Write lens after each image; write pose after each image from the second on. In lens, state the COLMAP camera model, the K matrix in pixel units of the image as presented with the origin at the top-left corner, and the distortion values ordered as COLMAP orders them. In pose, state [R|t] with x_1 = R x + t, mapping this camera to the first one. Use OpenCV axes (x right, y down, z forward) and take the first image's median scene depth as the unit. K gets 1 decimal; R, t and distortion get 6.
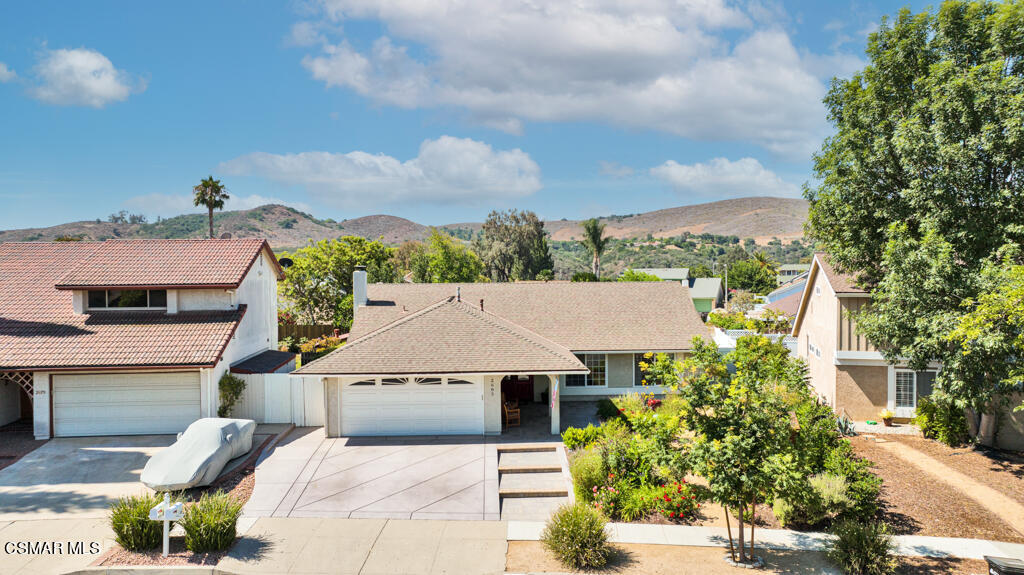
lens RADIAL K [[727.5, 0, 512.0], [0, 727.5, 287.5], [0, 0, 1]] dist [-0.010323, -0.003069]
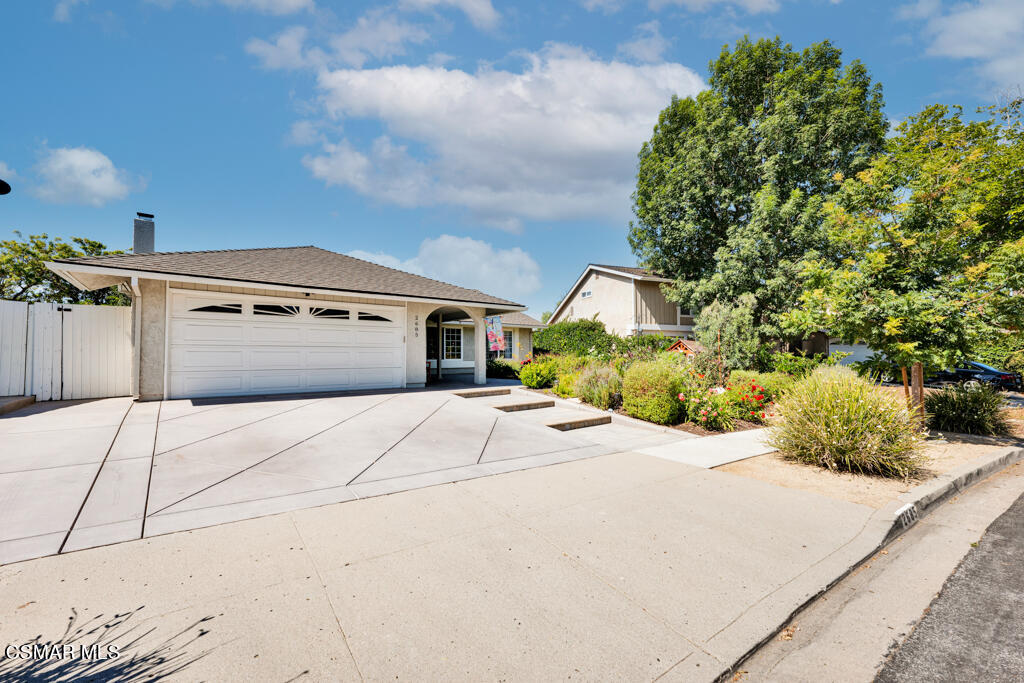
lens RADIAL K [[418.4, 0, 508.8], [0, 418.4, 343.5], [0, 0, 1]] dist [0.000847, 0.000041]
pose [[0.799149, 0.025390, 0.600597, -0.218720], [0.021159, 0.997300, -0.070315, 0.189084], [-0.600761, 0.068900, 0.796454, 0.575767]]
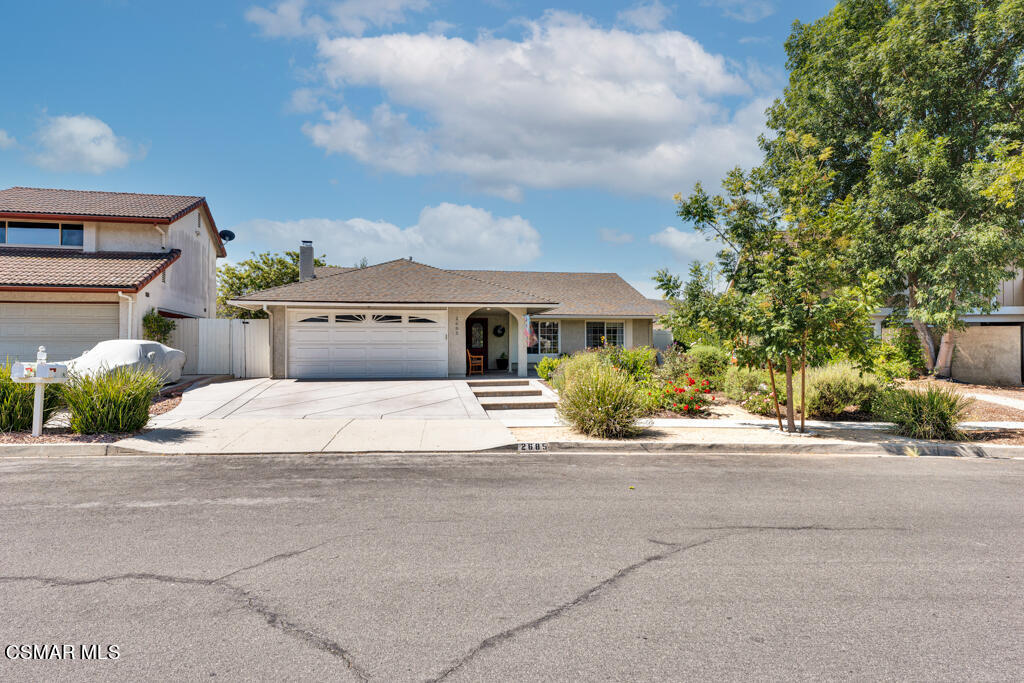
lens RADIAL K [[594.8, 0, 508.7], [0, 594.8, 343.9], [0, 0, 1]] dist [-0.000947, -0.000700]
pose [[0.989711, 0.007805, 0.142865, -0.070191], [0.000144, 0.998456, -0.055544, 0.201963], [-0.143078, 0.054993, 0.988182, 0.232737]]
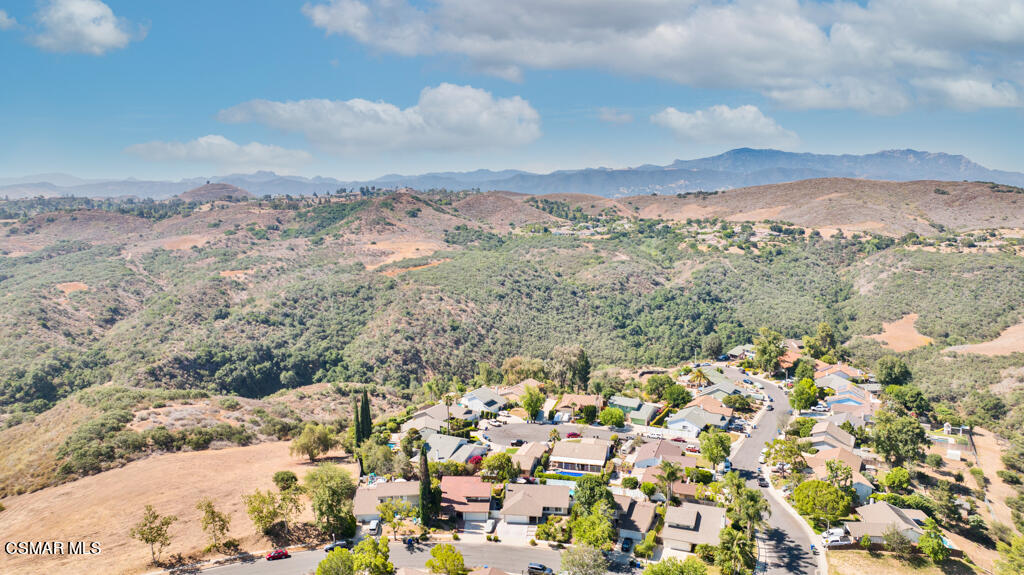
lens RADIAL K [[727.5, 0, 512.0], [0, 727.5, 287.5], [0, 0, 1]] dist [-0.010323, -0.003069]
pose [[0.989965, 0.021214, -0.139709, 0.774471], [-0.007664, 0.995272, 0.096822, -2.795028], [0.141103, -0.094779, 0.985448, -5.821660]]
